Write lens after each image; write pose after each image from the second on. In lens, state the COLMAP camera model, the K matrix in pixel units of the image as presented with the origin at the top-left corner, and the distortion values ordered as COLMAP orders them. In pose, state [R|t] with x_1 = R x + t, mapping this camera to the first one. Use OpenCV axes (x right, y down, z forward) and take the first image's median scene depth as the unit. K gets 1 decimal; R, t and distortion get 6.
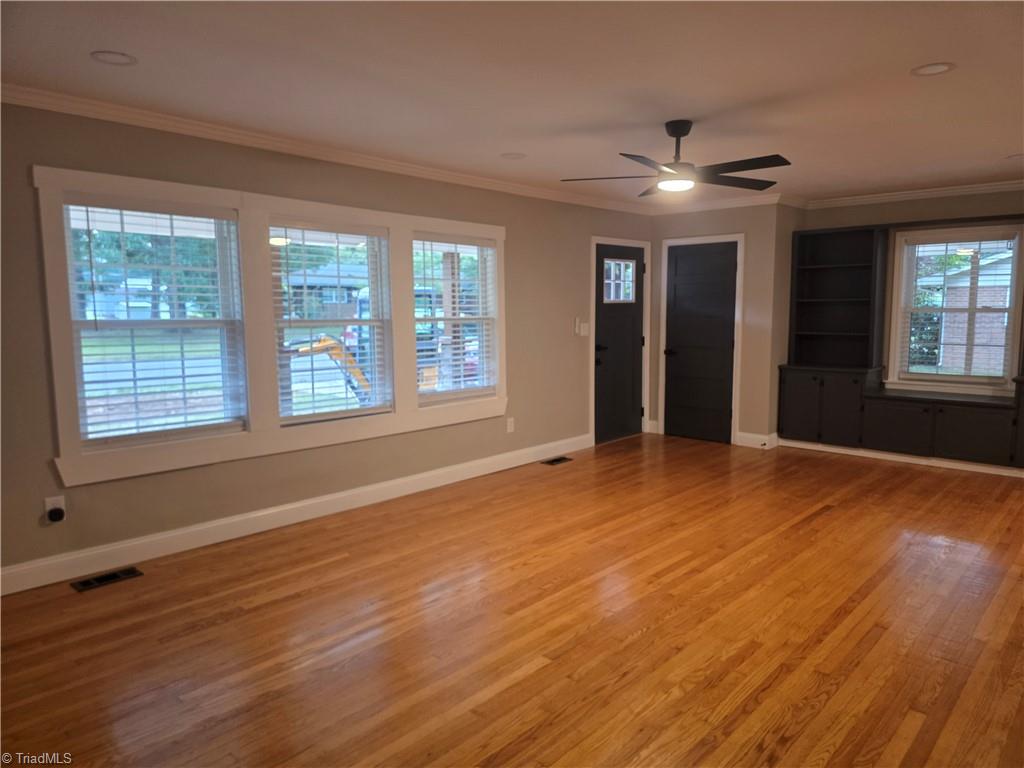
lens RADIAL K [[683.5, 0, 521.1], [0, 683.5, 376.5], [0, 0, 1]] dist [0.058108, -0.056306]
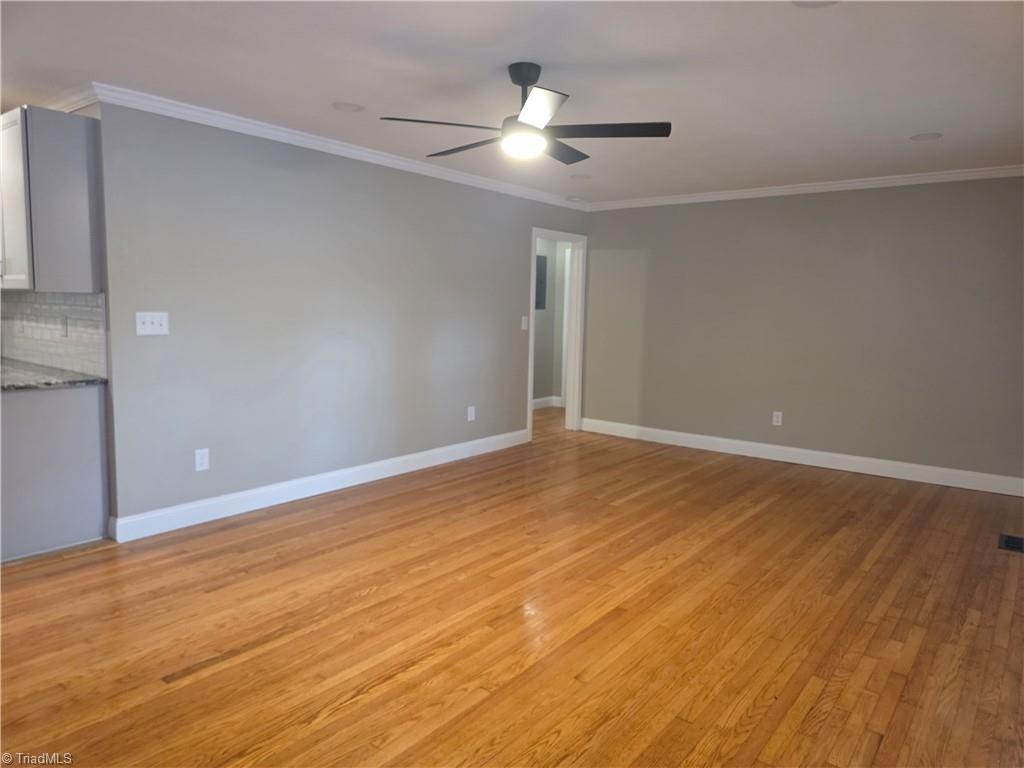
lens RADIAL K [[683.5, 0, 521.1], [0, 683.5, 376.5], [0, 0, 1]] dist [0.058108, -0.056306]
pose [[-0.996487, -0.010162, -0.083132, 0.162866], [-0.027837, 0.976364, 0.214333, -0.104490], [0.078989, 0.215894, -0.973217, 1.032037]]
